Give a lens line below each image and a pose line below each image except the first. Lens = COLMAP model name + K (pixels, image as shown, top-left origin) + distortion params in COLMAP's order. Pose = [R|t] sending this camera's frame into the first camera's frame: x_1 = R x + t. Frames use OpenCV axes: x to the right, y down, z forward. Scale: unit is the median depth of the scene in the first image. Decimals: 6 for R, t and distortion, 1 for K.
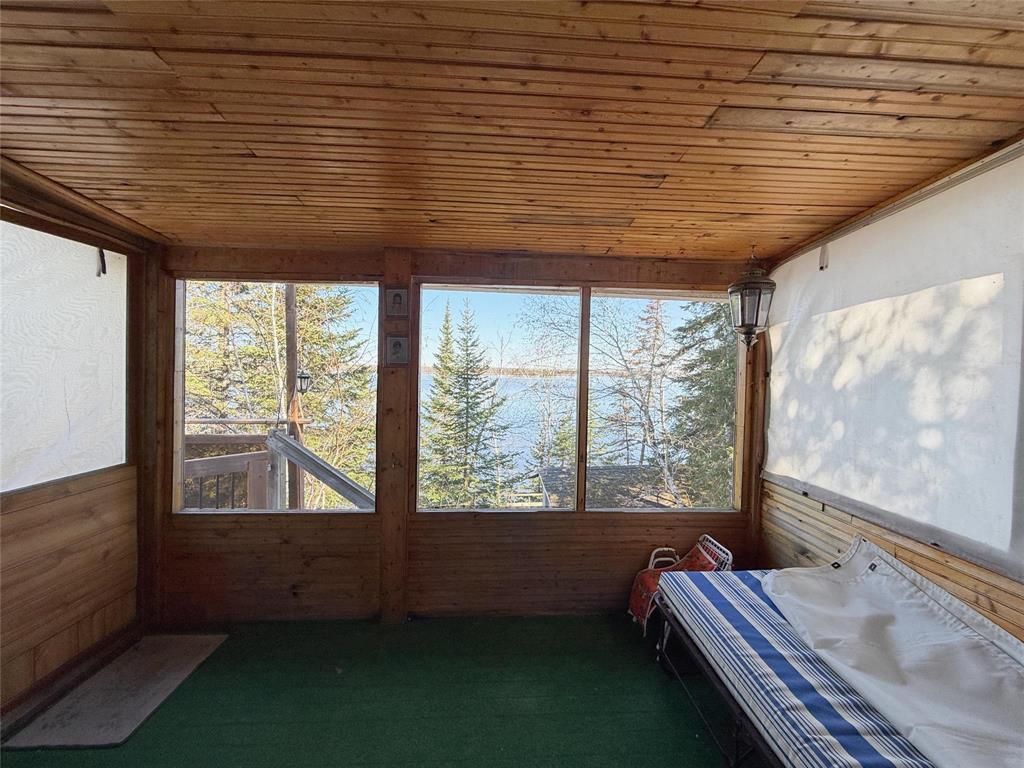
lens RADIAL K [[407.0, 0, 513.0], [0, 407.0, 382.8], [0, 0, 1]] dist [-0.000188, -0.000032]
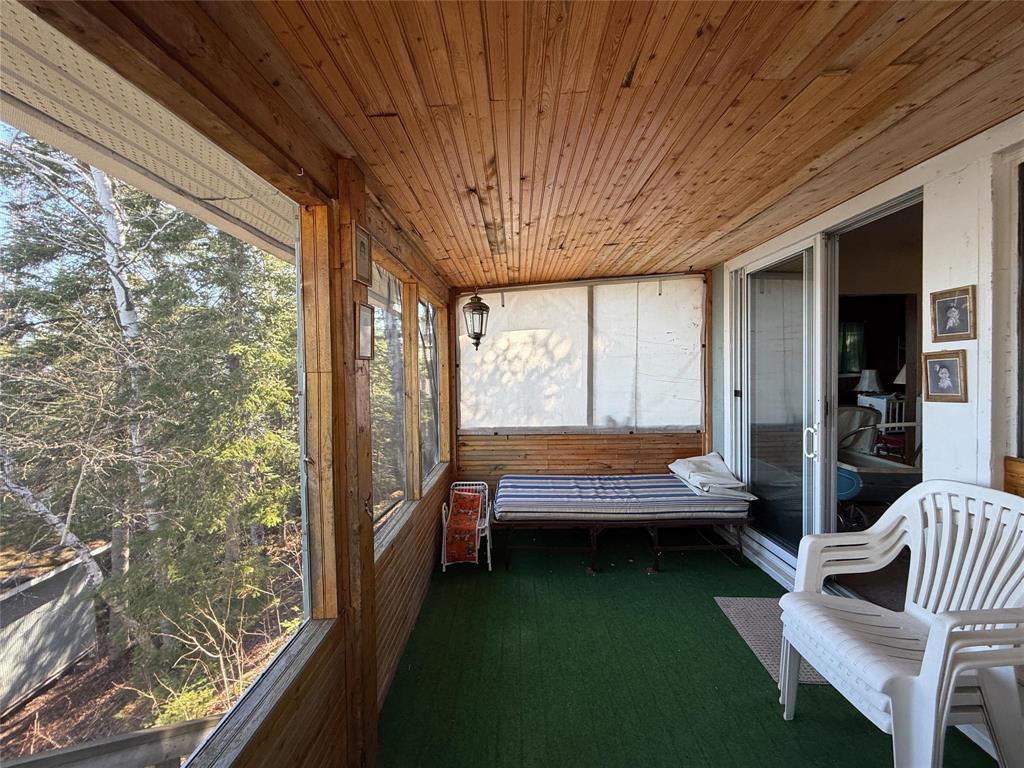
lens RADIAL K [[407.0, 0, 513.0], [0, 407.0, 382.8], [0, 0, 1]] dist [-0.000188, -0.000032]
pose [[0.060663, -0.053321, 0.996733, -1.081437], [0.037871, 0.997976, 0.051083, -0.032737], [-0.997440, 0.034648, 0.062559, 0.883755]]
